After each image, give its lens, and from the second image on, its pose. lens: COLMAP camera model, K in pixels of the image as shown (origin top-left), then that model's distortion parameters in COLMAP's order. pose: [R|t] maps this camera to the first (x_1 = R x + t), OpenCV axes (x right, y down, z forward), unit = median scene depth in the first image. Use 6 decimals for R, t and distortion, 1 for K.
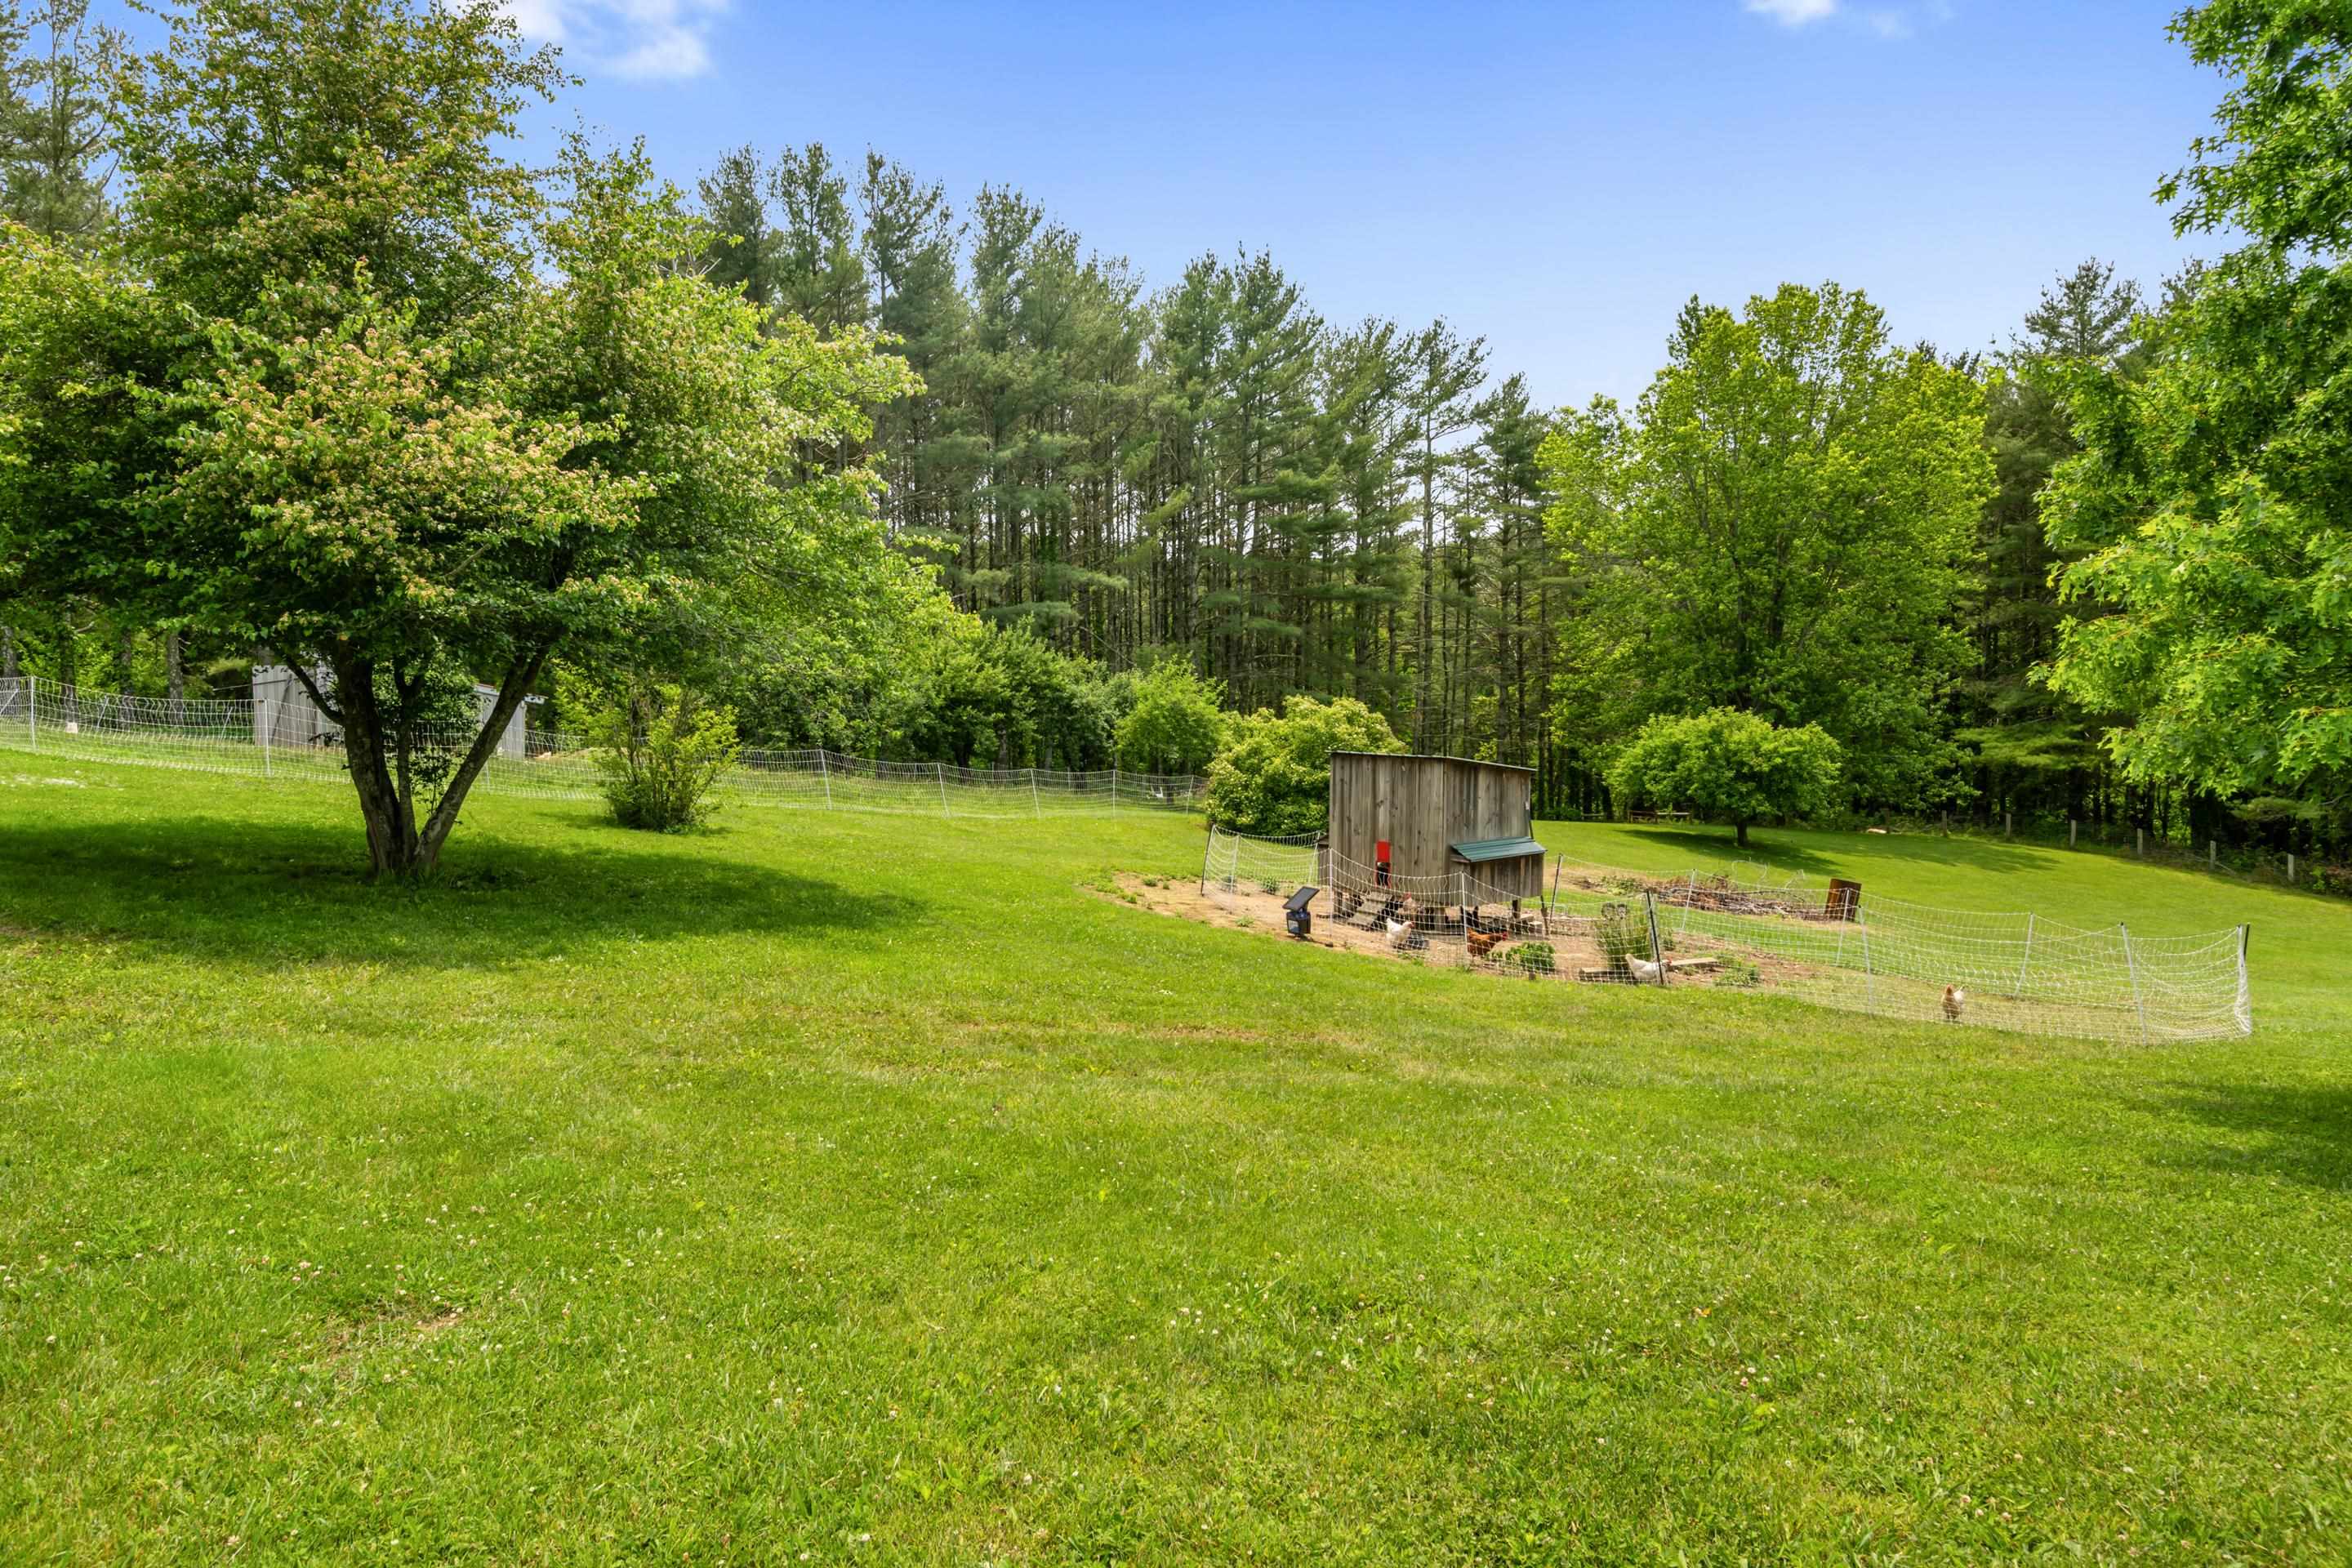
lens RADIAL K [[1310.7, 0, 1177.0], [0, 1310.7, 786.9], [0, 0, 1]] dist [-0.002312, -0.000603]
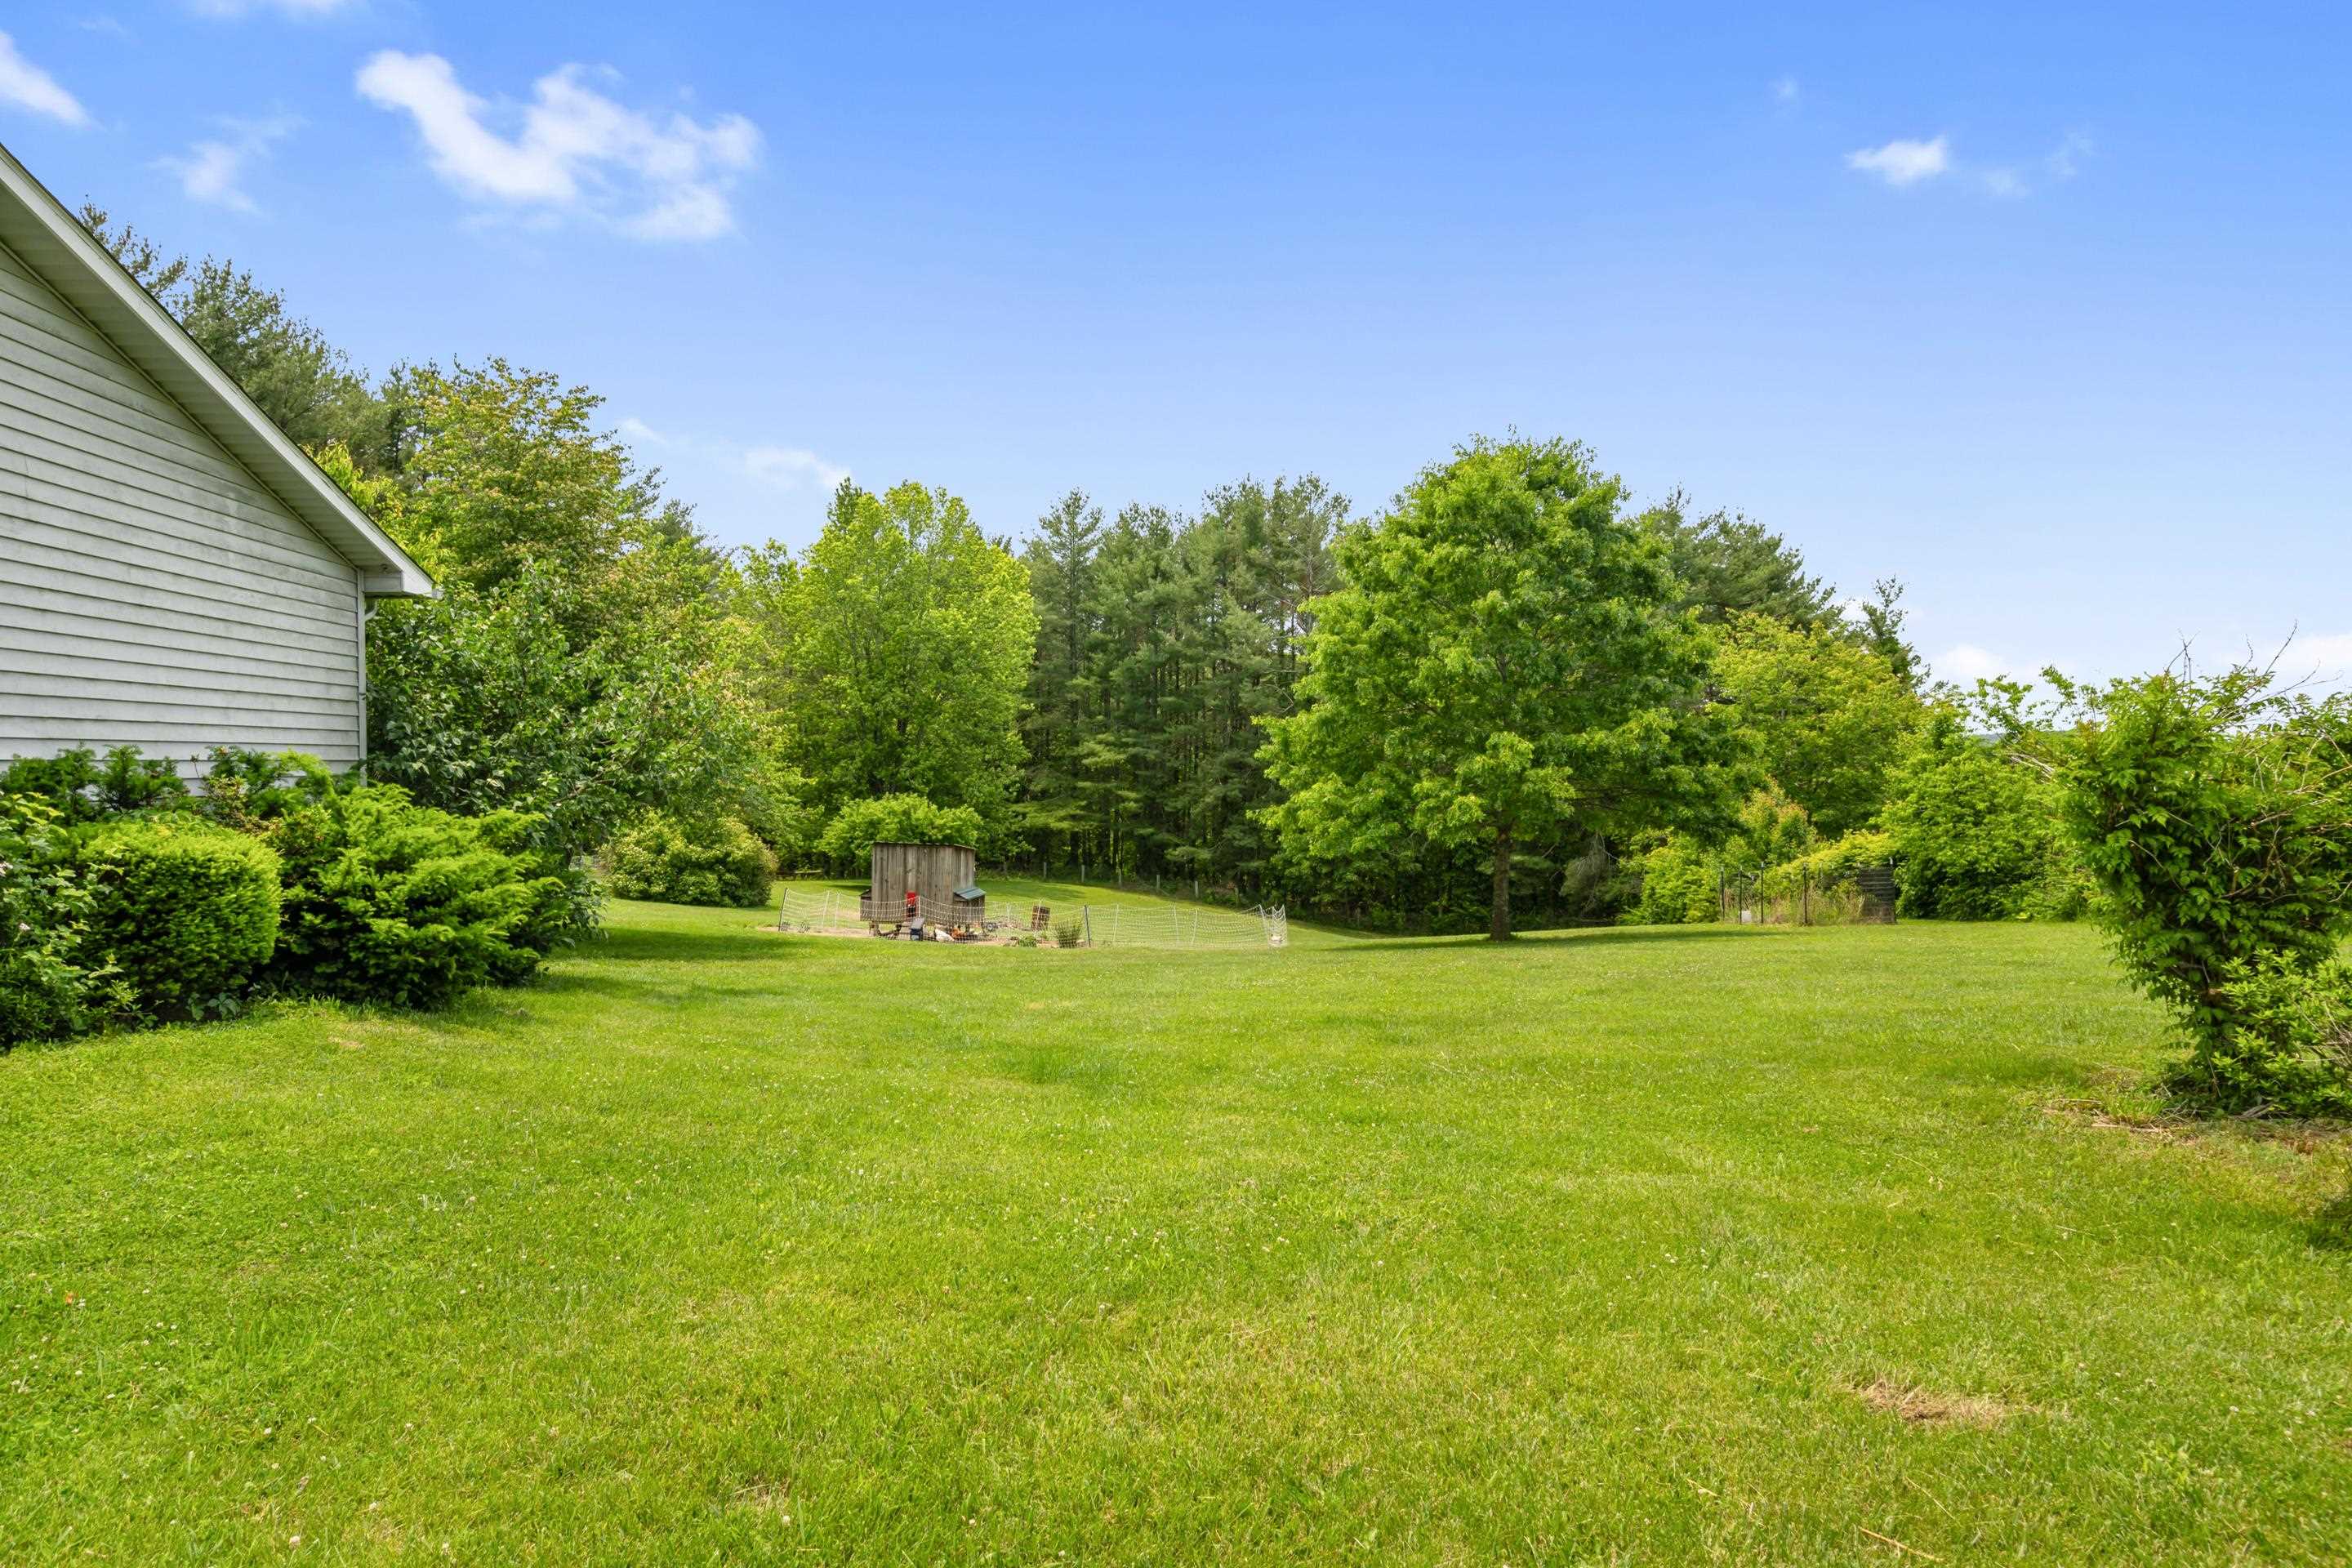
lens RADIAL K [[1310.7, 0, 1174.7], [0, 1310.7, 784.5], [0, 0, 1]] dist [-0.002312, -0.000603]
pose [[0.739831, 0.003816, 0.672782, -0.260066], [0.027553, 0.998973, -0.035966, -0.010386], [-0.672228, 0.045146, 0.738966, -0.191290]]
